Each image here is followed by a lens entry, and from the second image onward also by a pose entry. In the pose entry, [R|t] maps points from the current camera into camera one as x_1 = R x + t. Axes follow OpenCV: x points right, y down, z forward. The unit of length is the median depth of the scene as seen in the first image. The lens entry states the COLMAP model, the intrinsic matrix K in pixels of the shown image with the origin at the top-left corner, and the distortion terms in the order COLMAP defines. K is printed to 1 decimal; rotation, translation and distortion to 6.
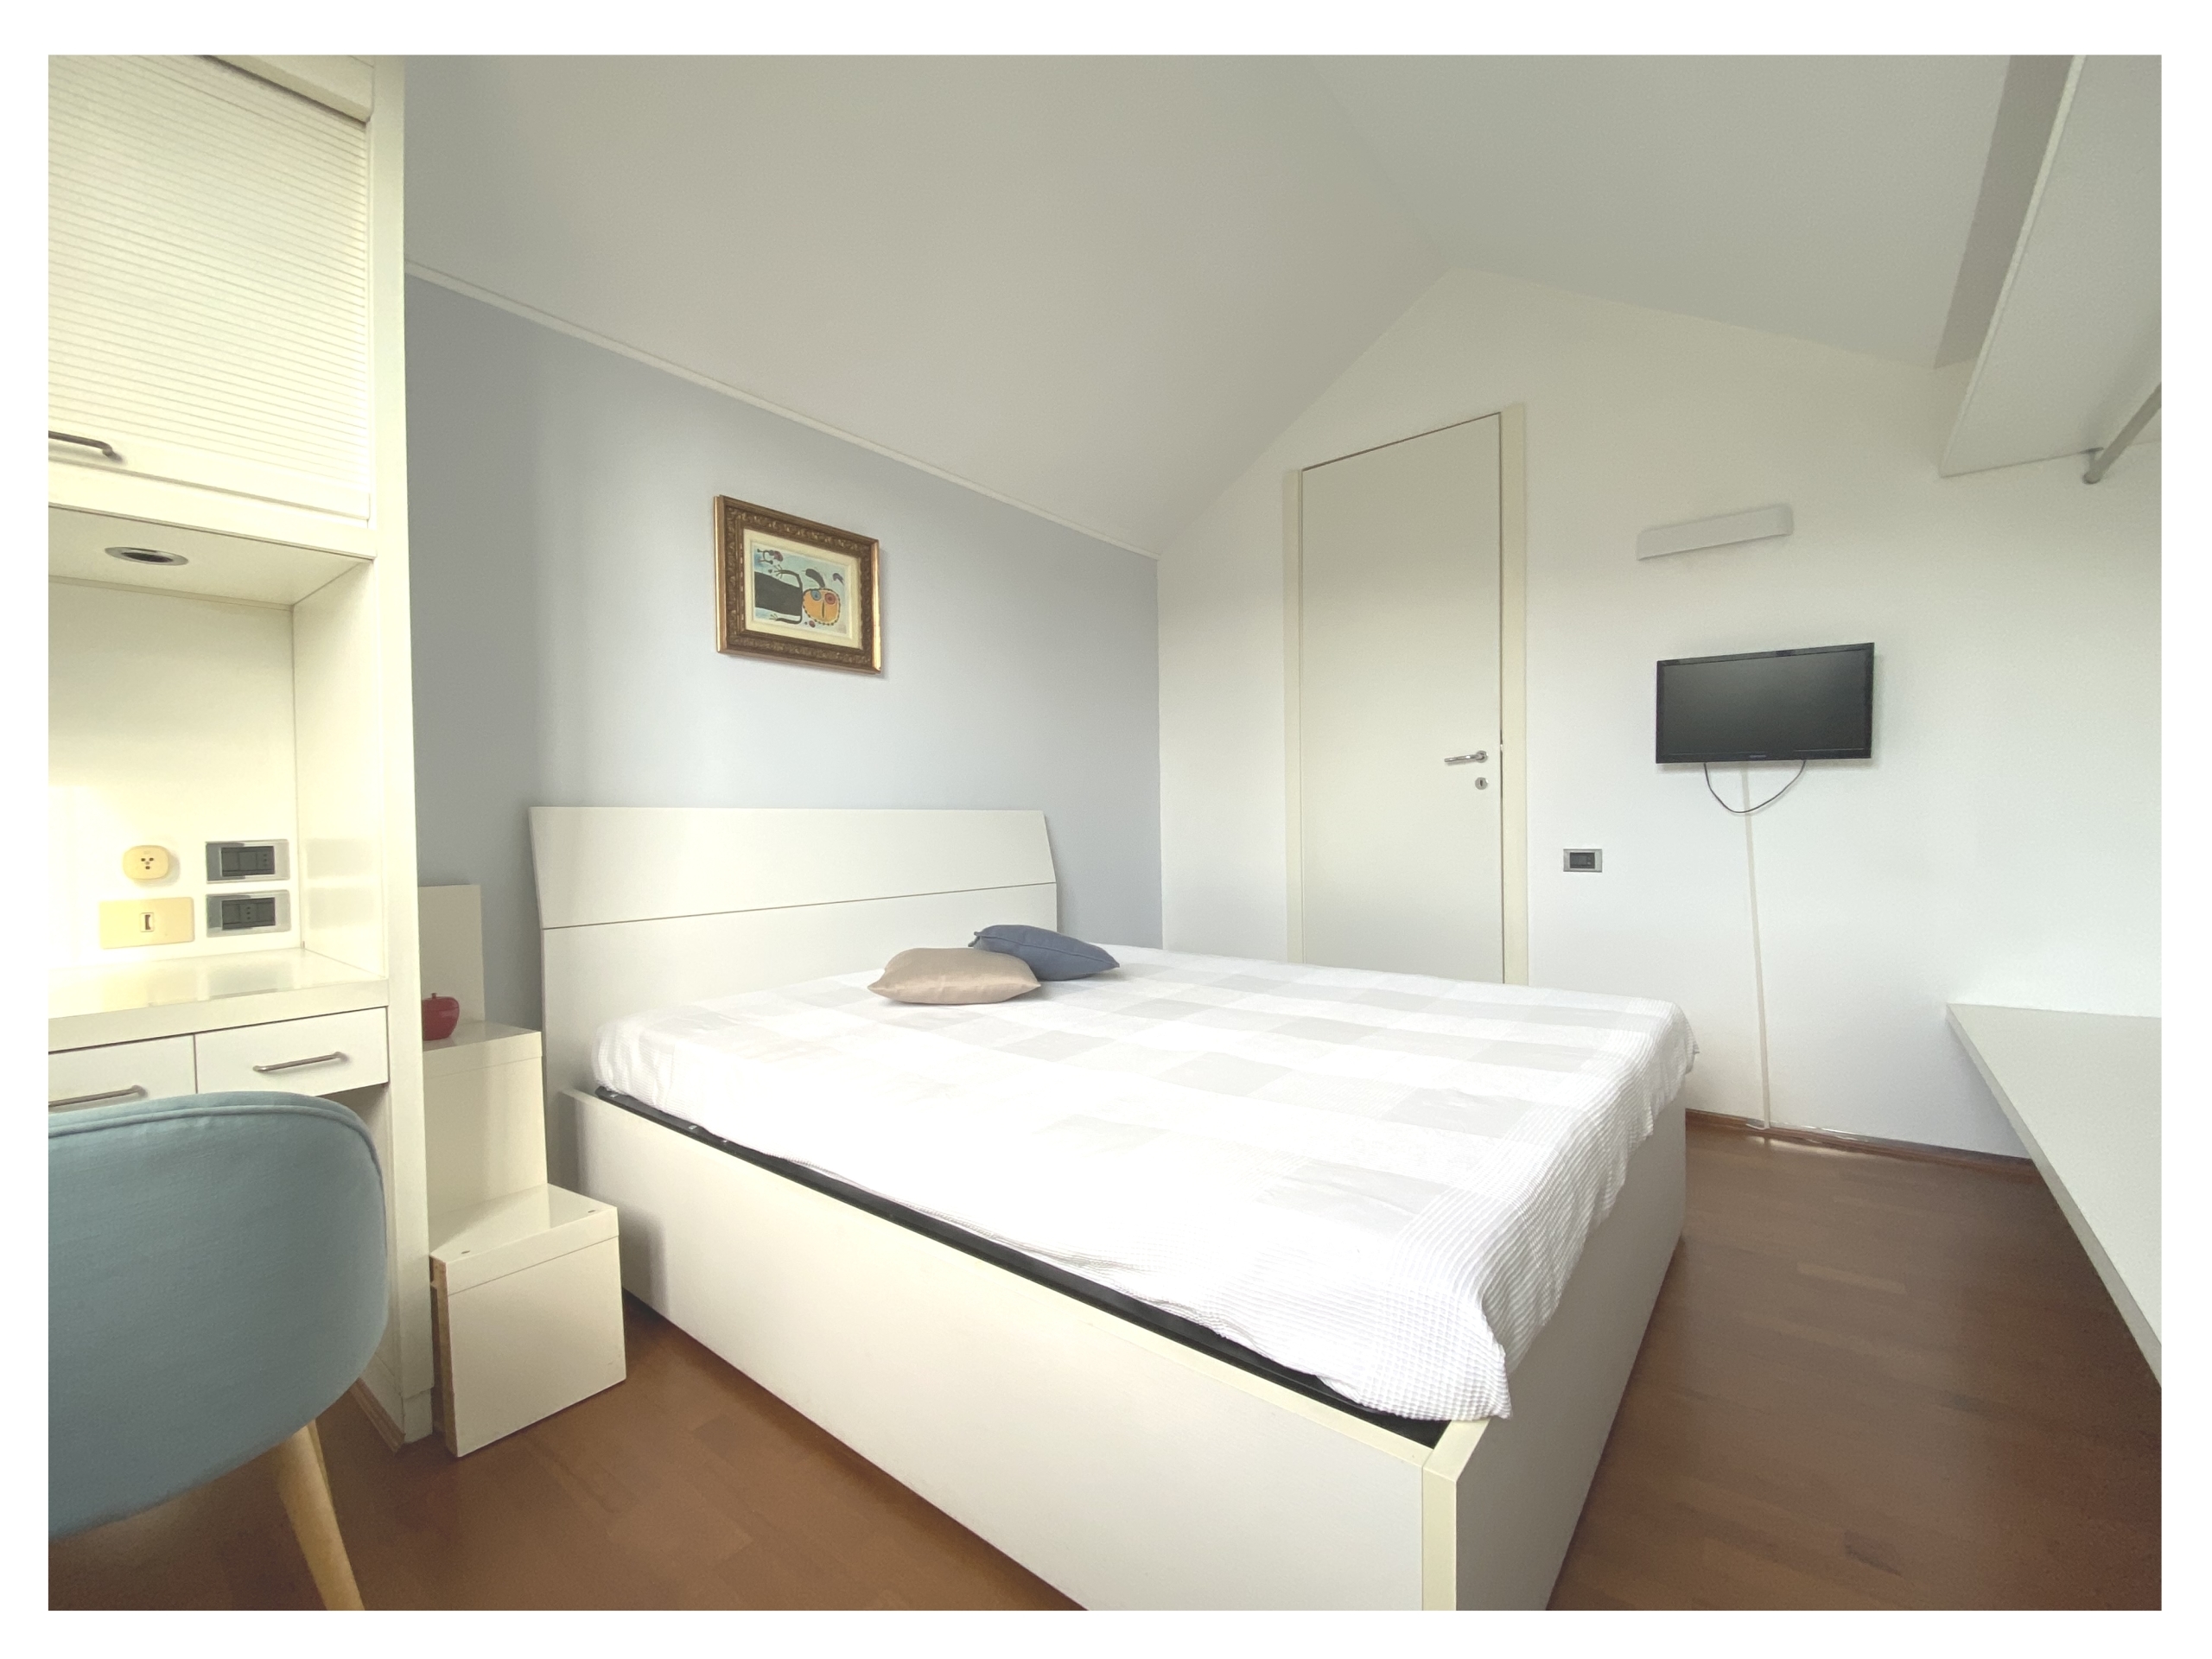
lens RADIAL K [[892.6, 0, 1095.4], [0, 892.6, 827.2], [0, 0, 1]] dist [0.017310, 0.000108]
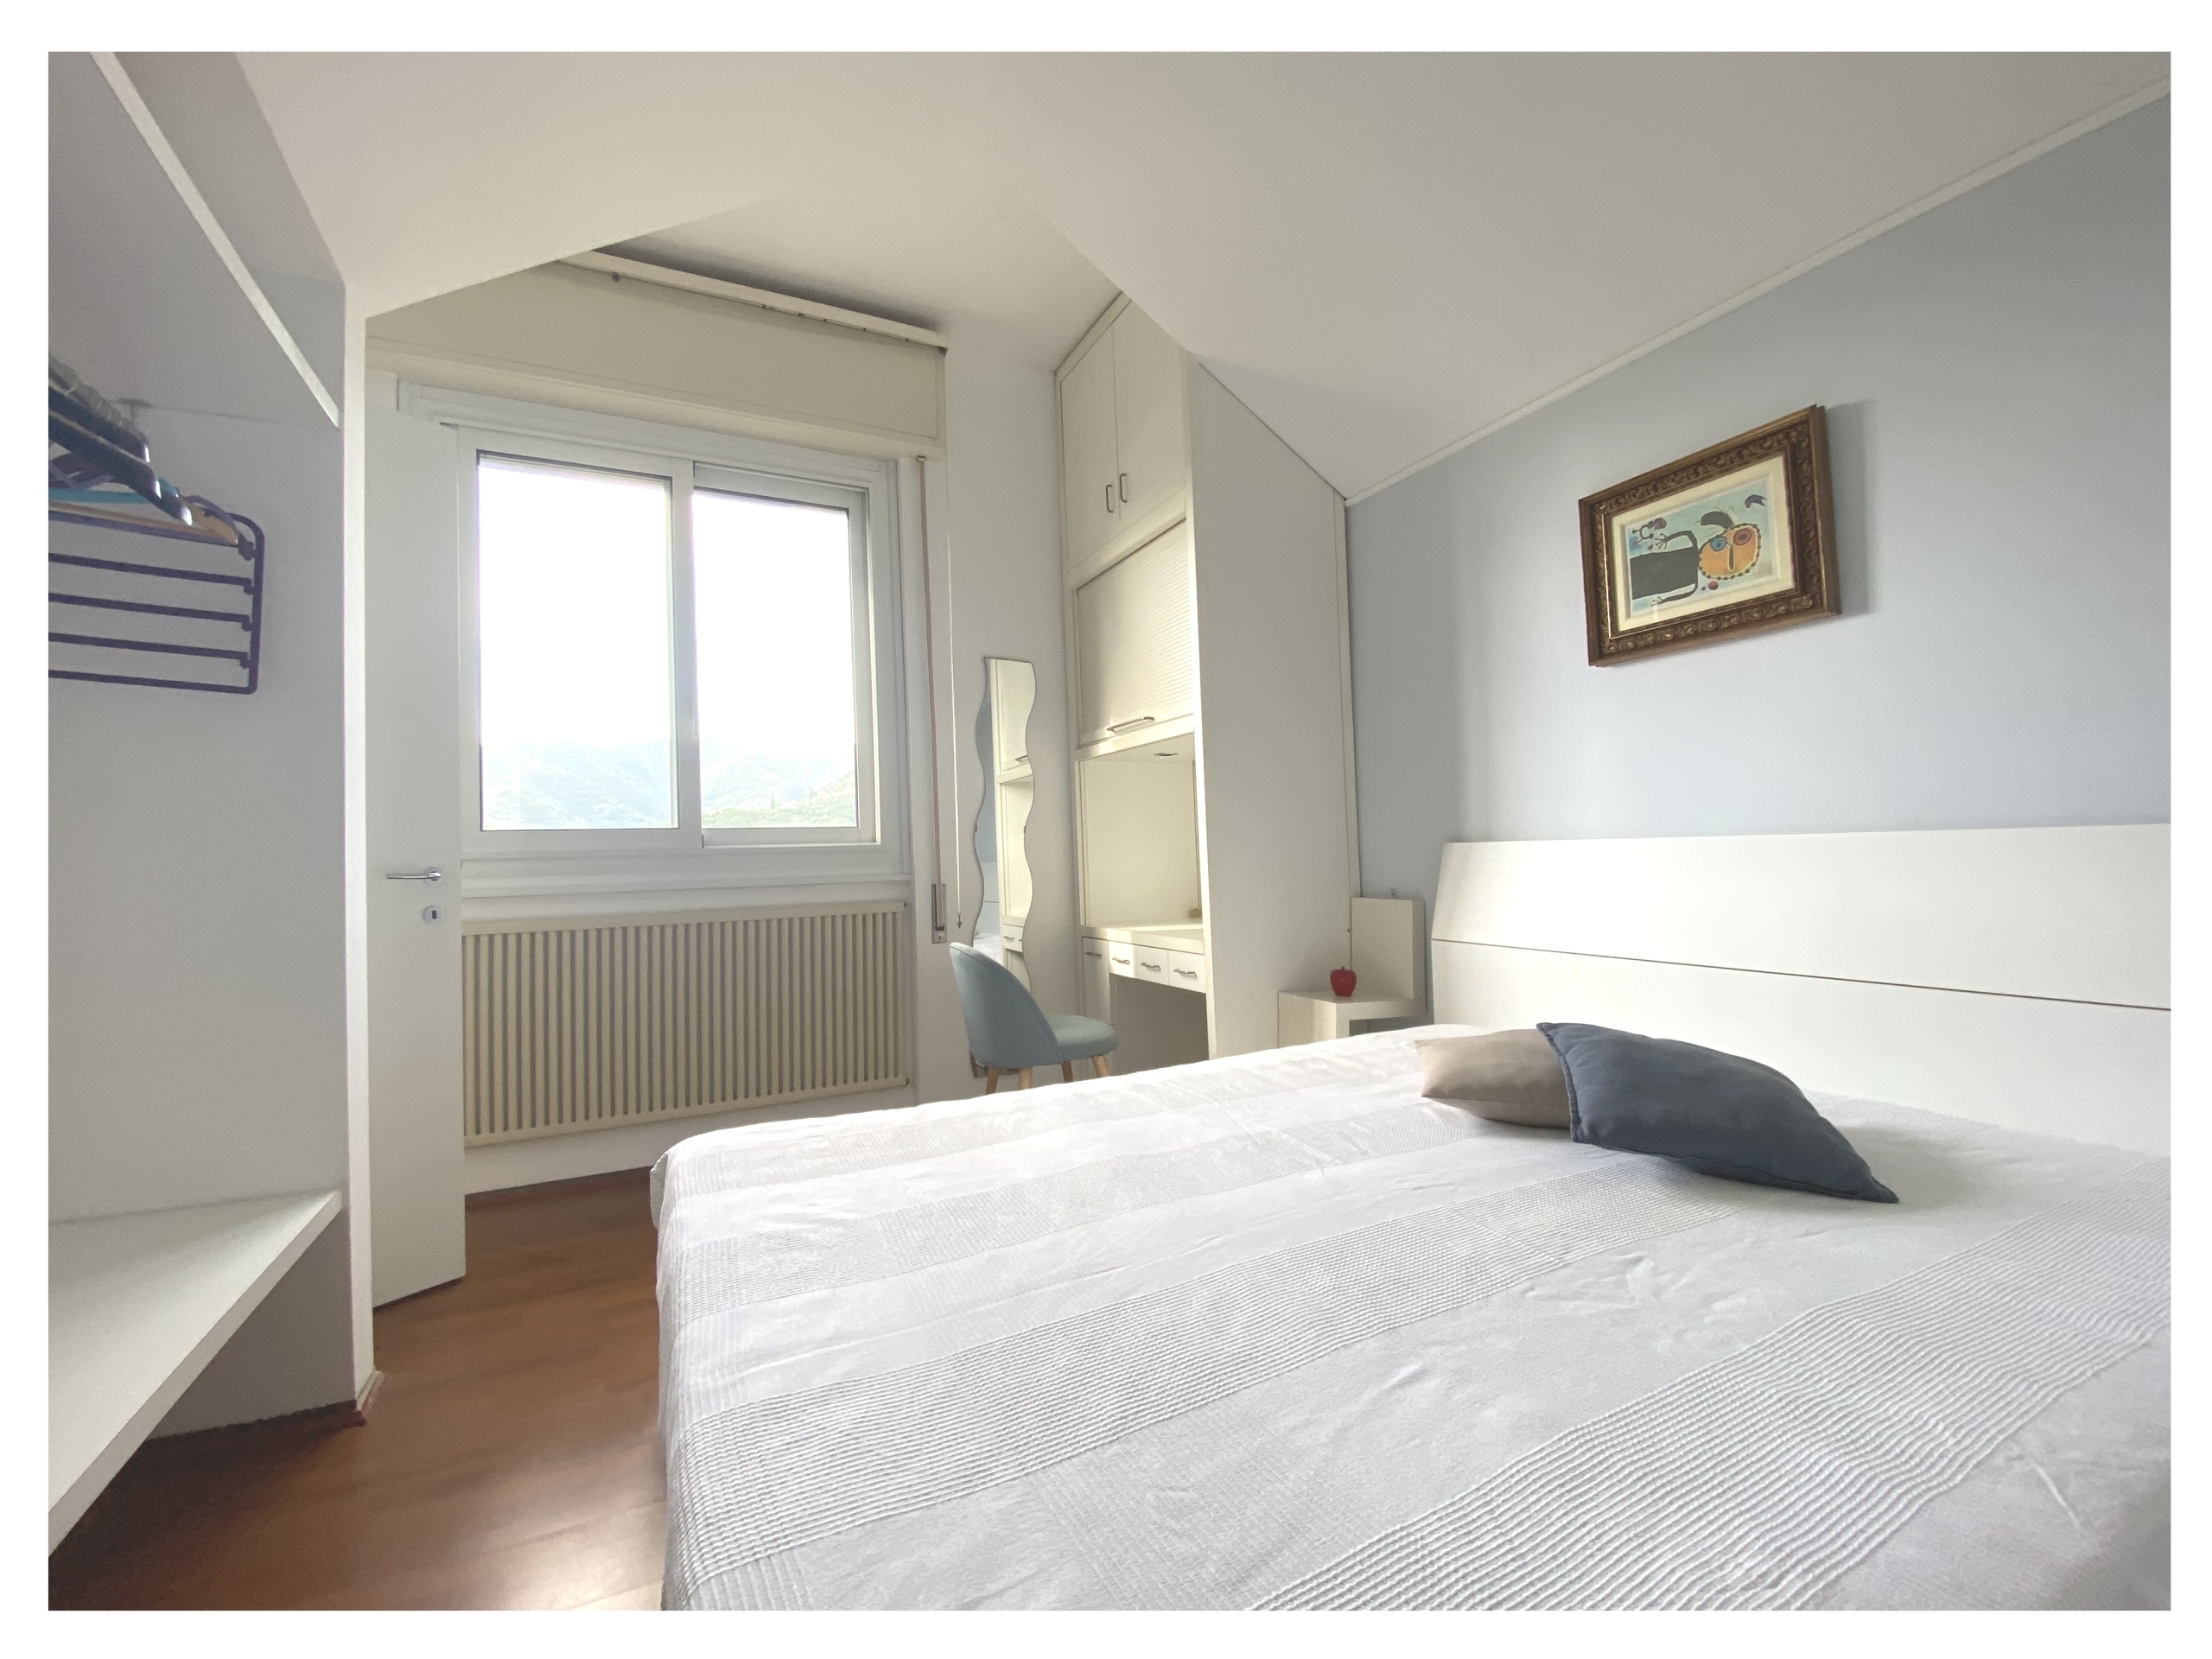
lens RADIAL K [[892.6, 0, 1105.6], [0, 892.6, 826.9], [0, 0, 1]] dist [0.017310, 0.000108]
pose [[-0.403771, -0.006772, -0.914835, 0.585564], [0.026208, 0.999477, -0.018966, -0.026765], [0.914485, -0.031634, -0.403382, 0.858190]]
